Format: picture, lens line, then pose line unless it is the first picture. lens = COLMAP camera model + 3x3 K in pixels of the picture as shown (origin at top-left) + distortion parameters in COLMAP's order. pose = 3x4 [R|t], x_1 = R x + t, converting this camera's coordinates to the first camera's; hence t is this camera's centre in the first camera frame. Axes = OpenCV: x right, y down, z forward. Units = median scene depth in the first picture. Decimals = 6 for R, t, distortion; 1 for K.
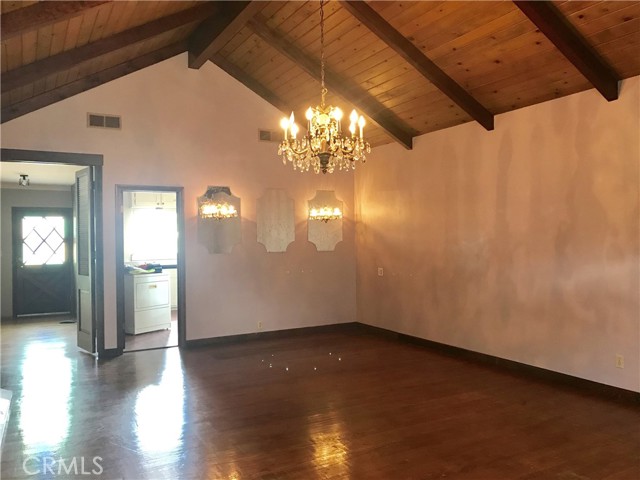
lens RADIAL K [[526.9, 0, 324.1], [0, 526.9, 242.5], [0, 0, 1]] dist [0.019560, -0.012268]
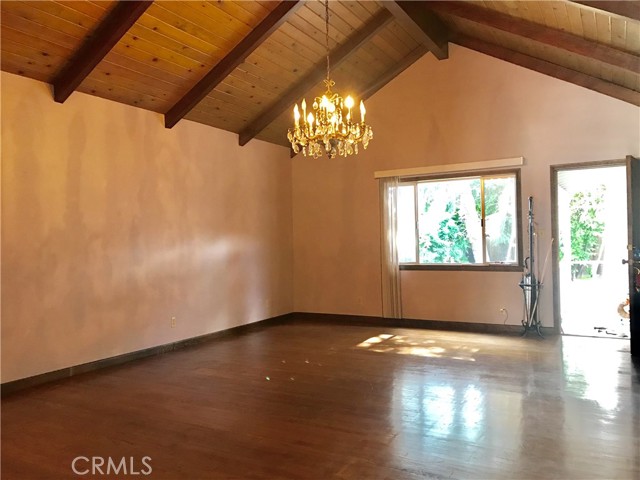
lens RADIAL K [[526.9, 0, 324.1], [0, 526.9, 242.5], [0, 0, 1]] dist [0.019560, -0.012268]
pose [[-0.514927, 0.018924, 0.857025, -0.699212], [0.036952, 0.999317, 0.000135, 0.030498], [-0.856437, 0.031738, -0.515275, 1.196629]]
